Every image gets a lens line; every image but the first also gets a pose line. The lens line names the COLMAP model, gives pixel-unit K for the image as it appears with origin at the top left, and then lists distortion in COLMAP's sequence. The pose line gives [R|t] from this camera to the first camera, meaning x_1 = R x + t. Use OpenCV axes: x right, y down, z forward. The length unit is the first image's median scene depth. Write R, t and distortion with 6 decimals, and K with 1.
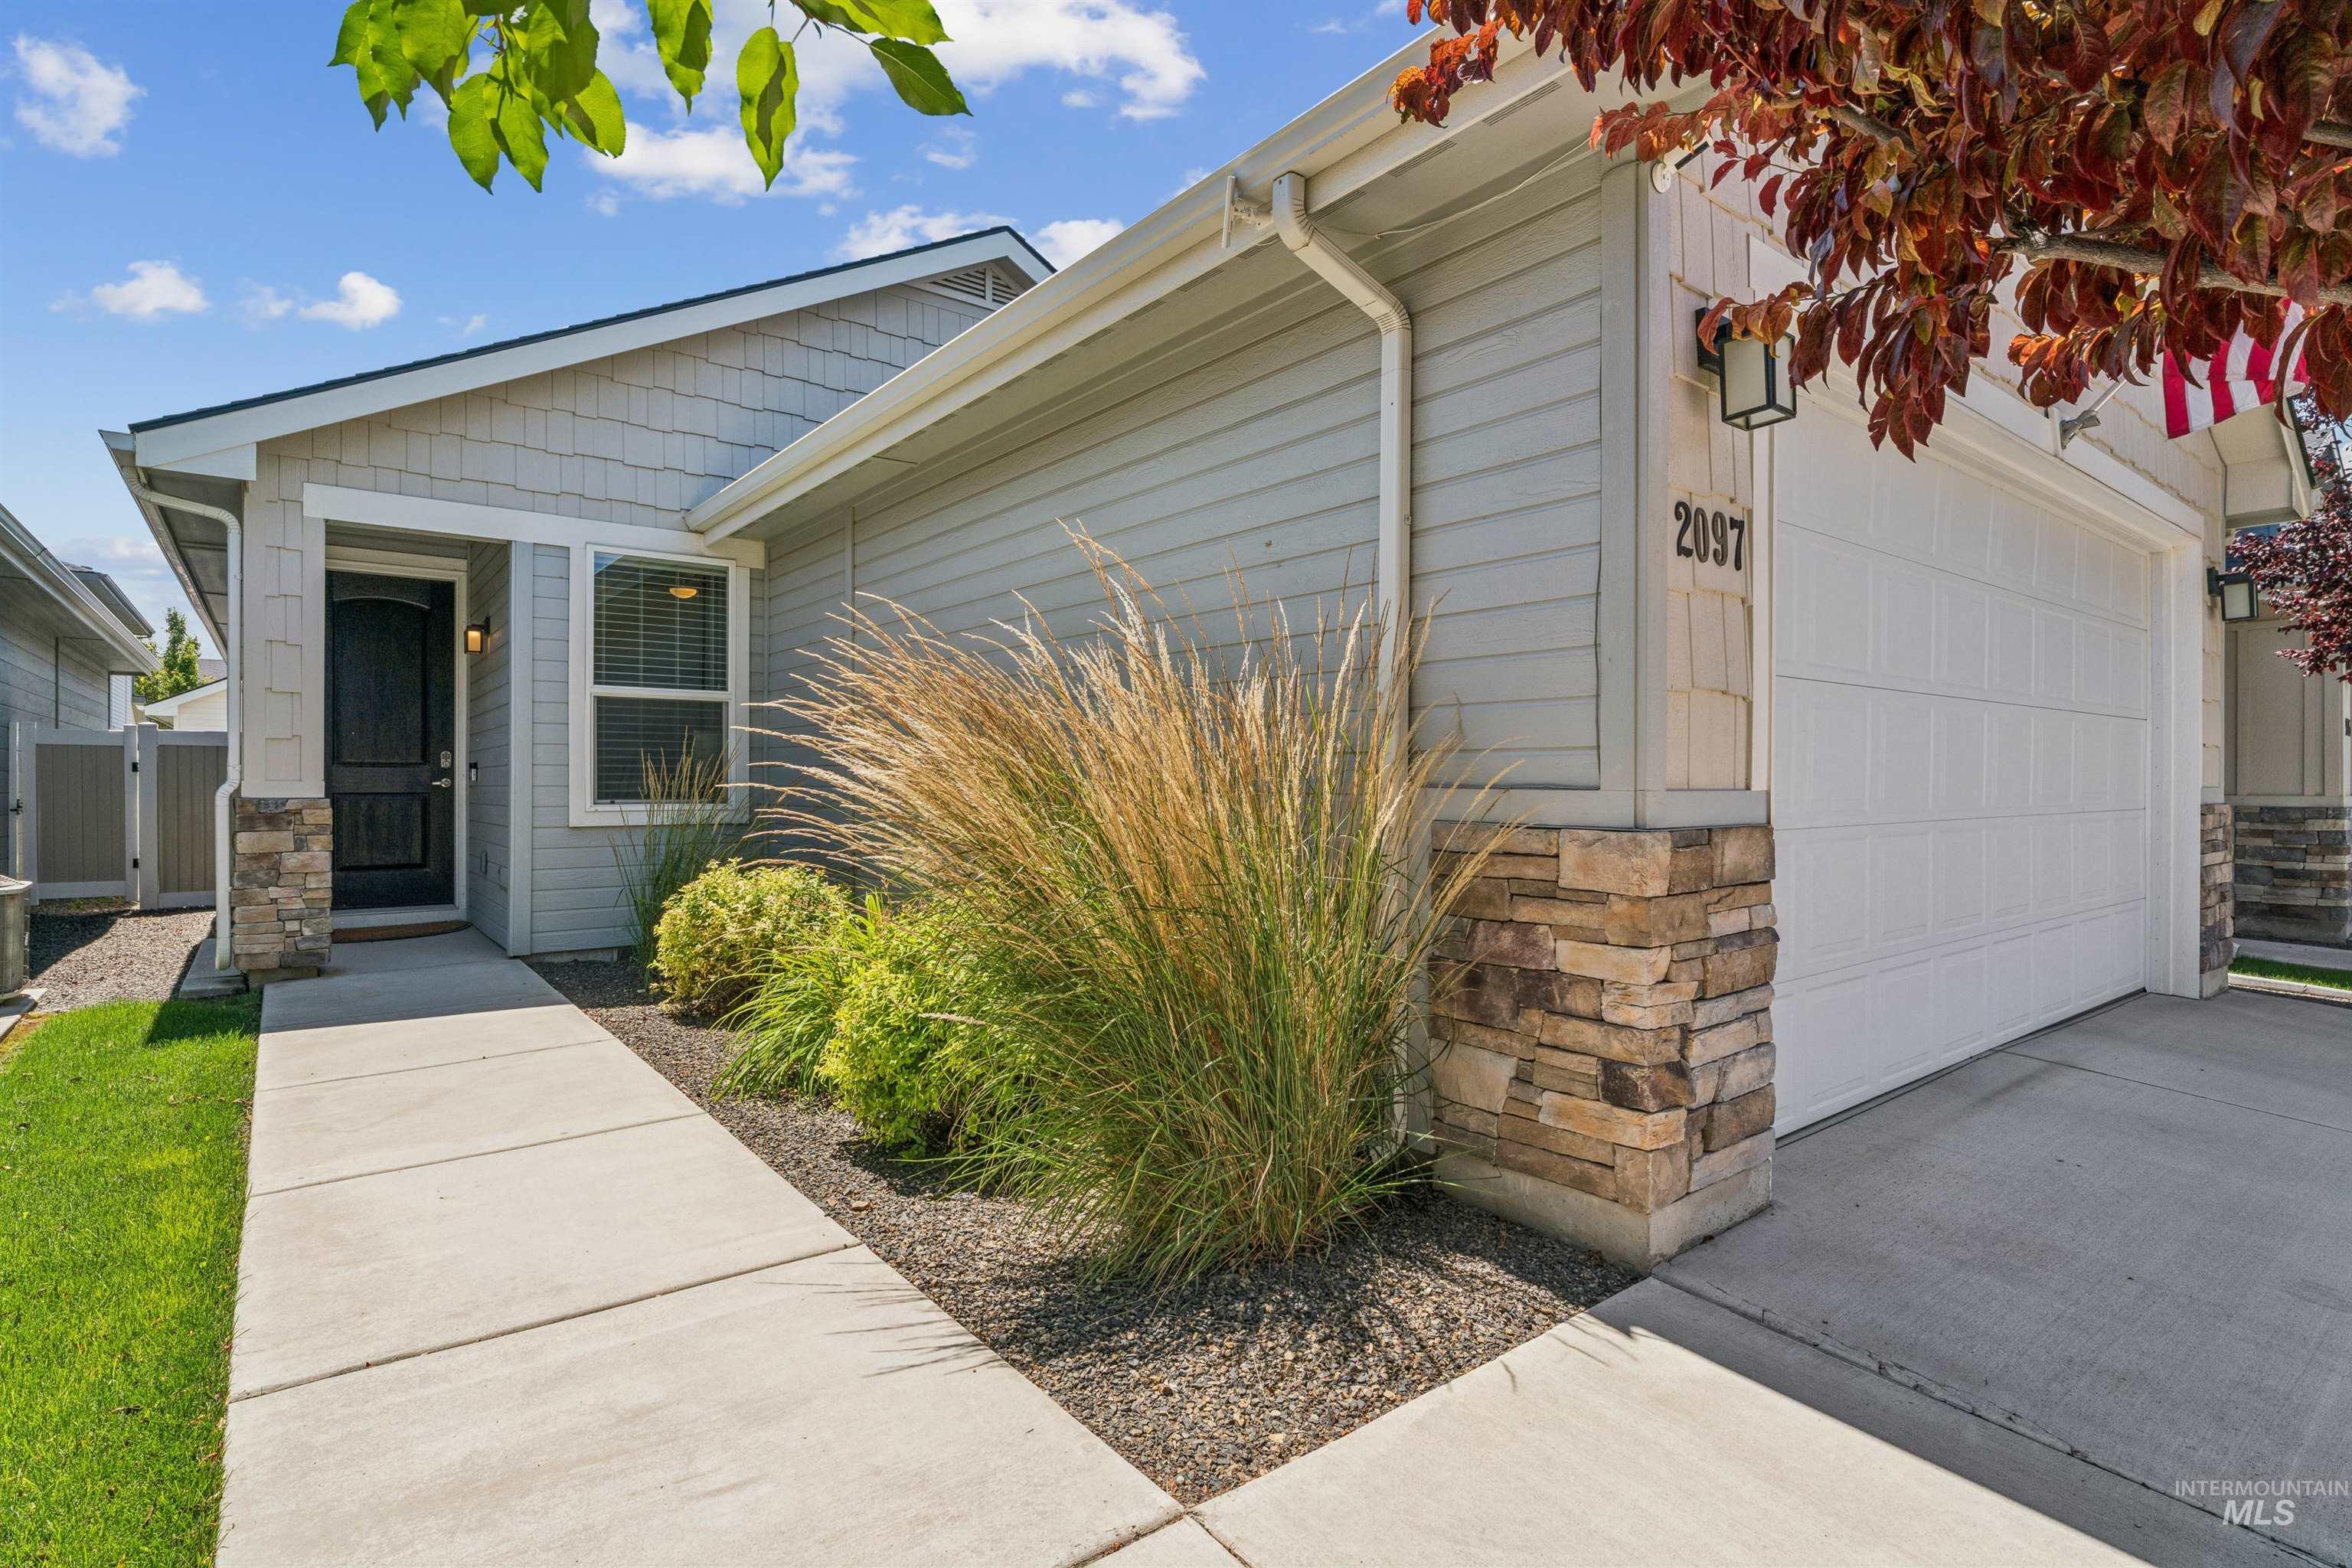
lens RADIAL K [[1153.1, 0, 1172.5], [0, 1153.1, 790.6], [0, 0, 1]] dist [-0.001983, -0.000147]
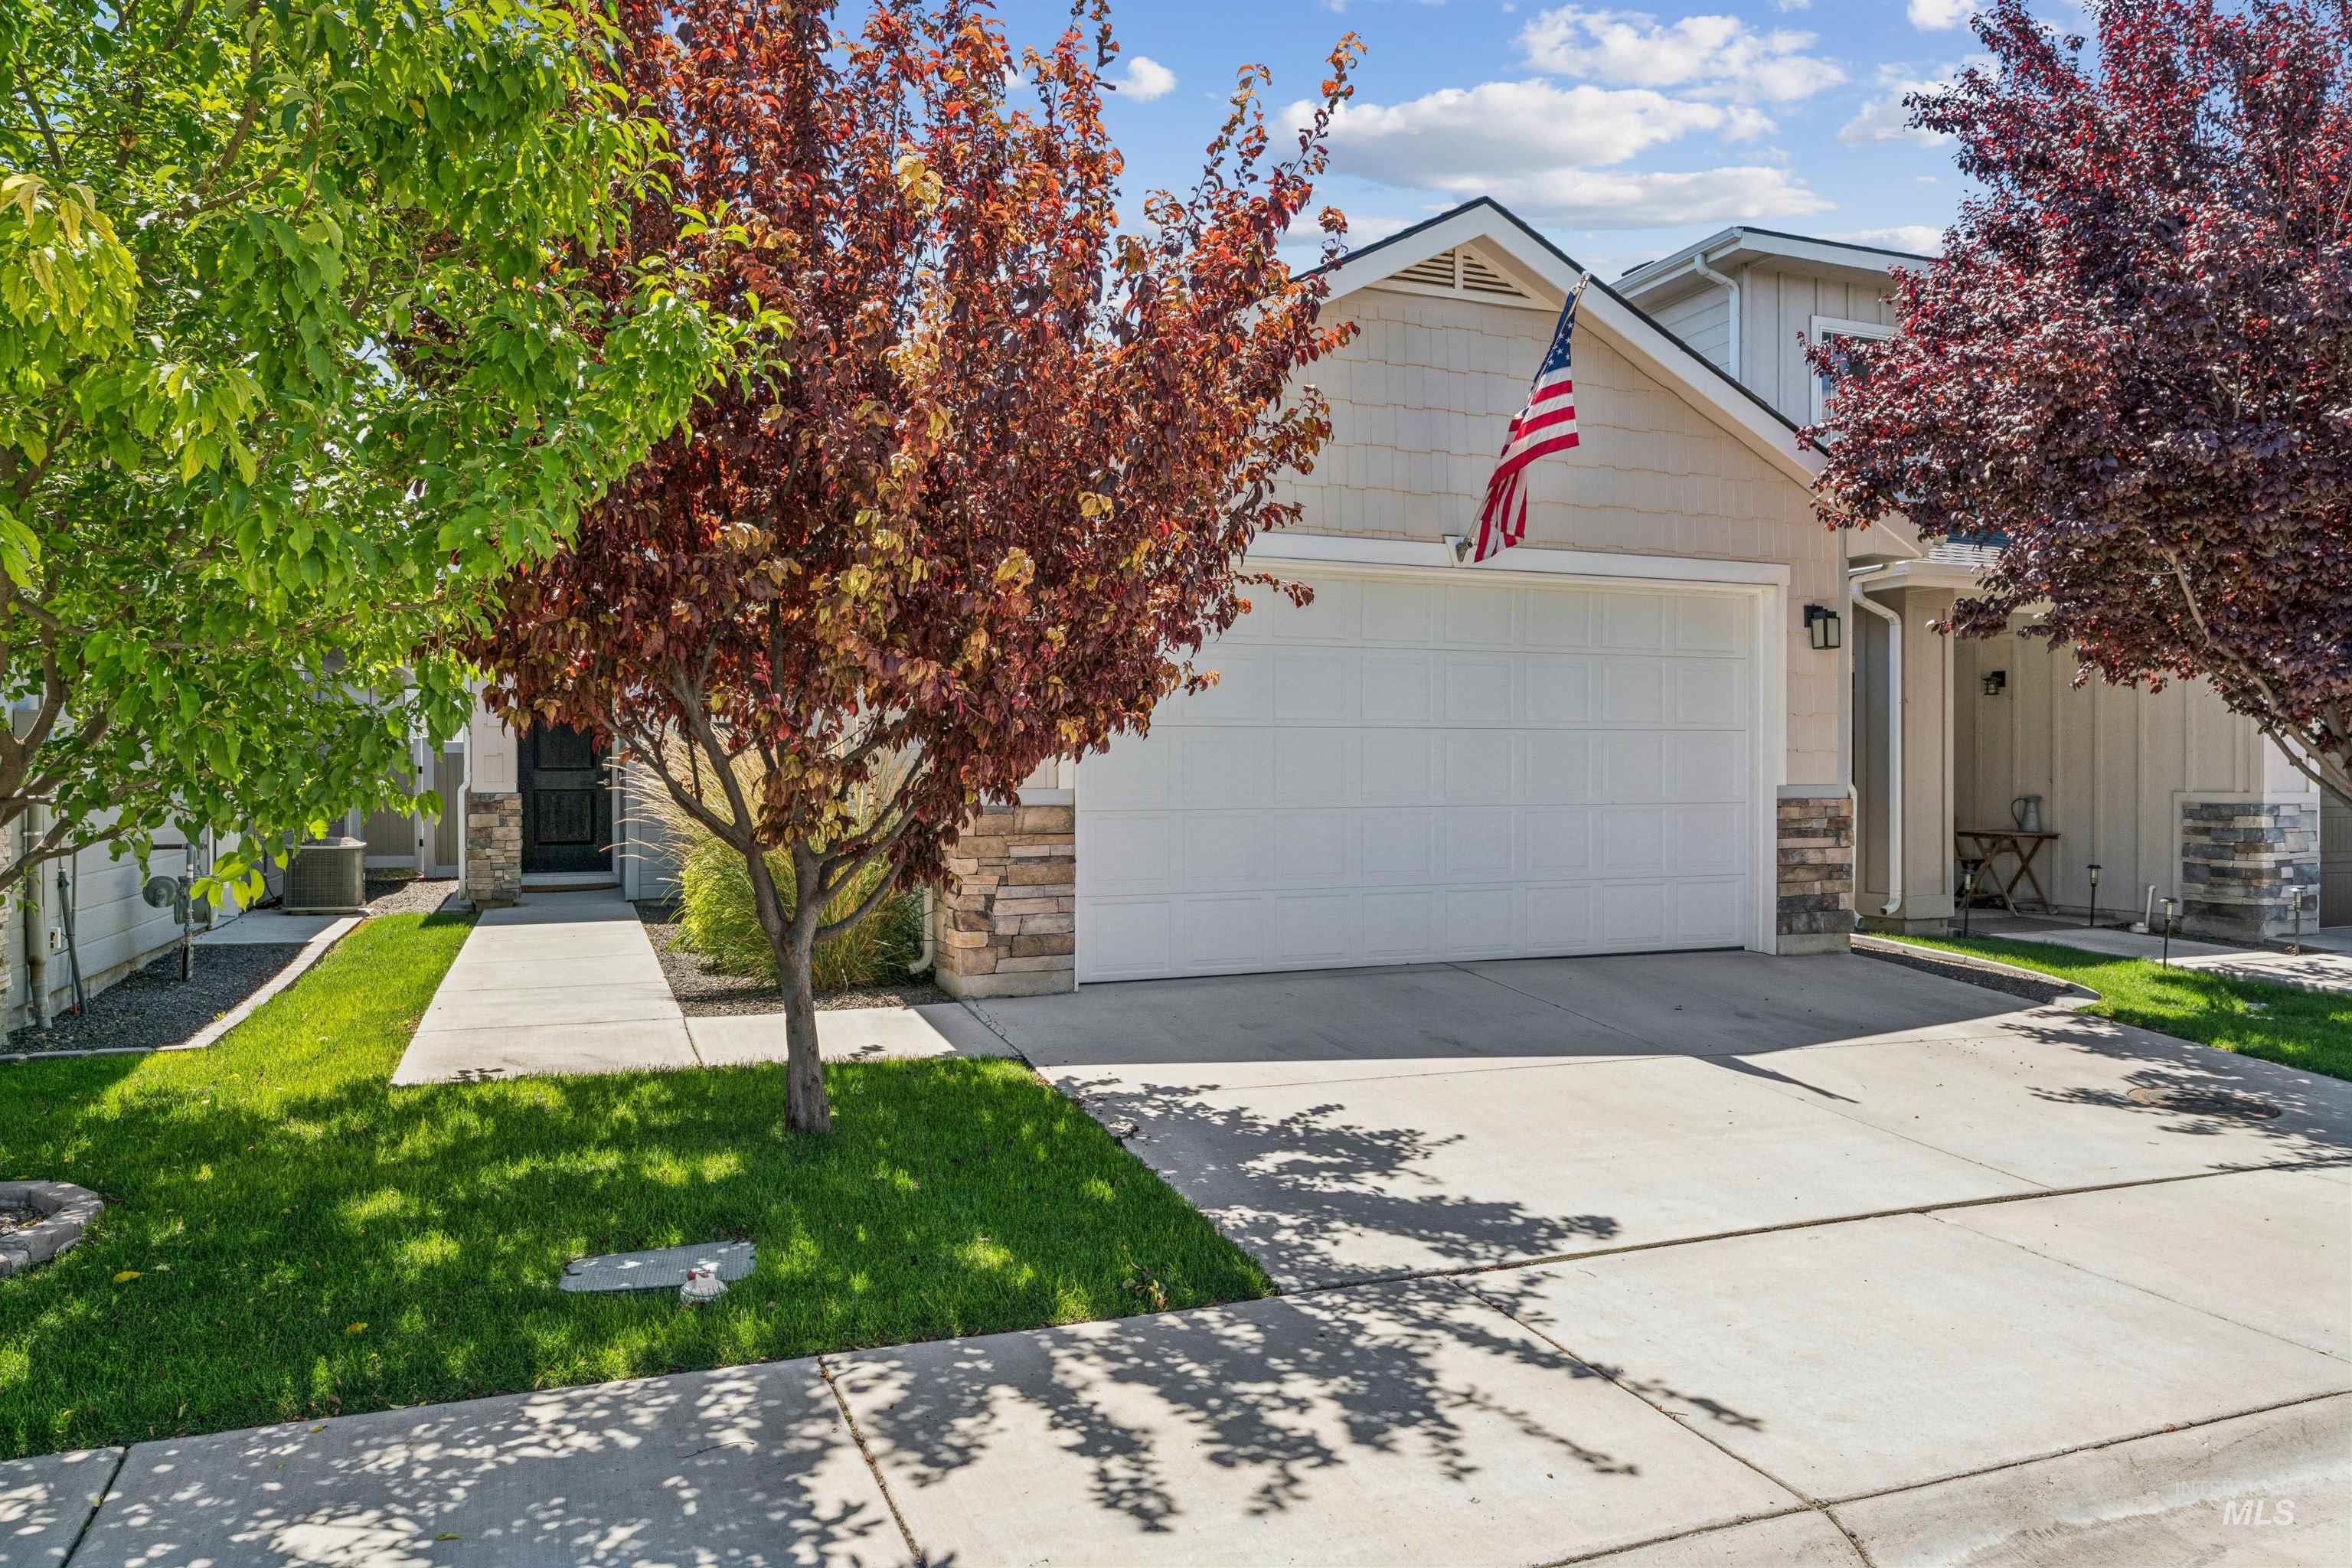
lens RADIAL K [[1592.2, 0, 1176.0], [0, 1592.2, 784.0], [0, 0, 1]] dist [-0.005297, -0.001644]
pose [[0.956691, -0.001282, -0.291103, 0.747606], [0.000666, 0.999997, -0.002214, -0.000145], [0.291105, 0.001924, 0.956689, -0.803722]]
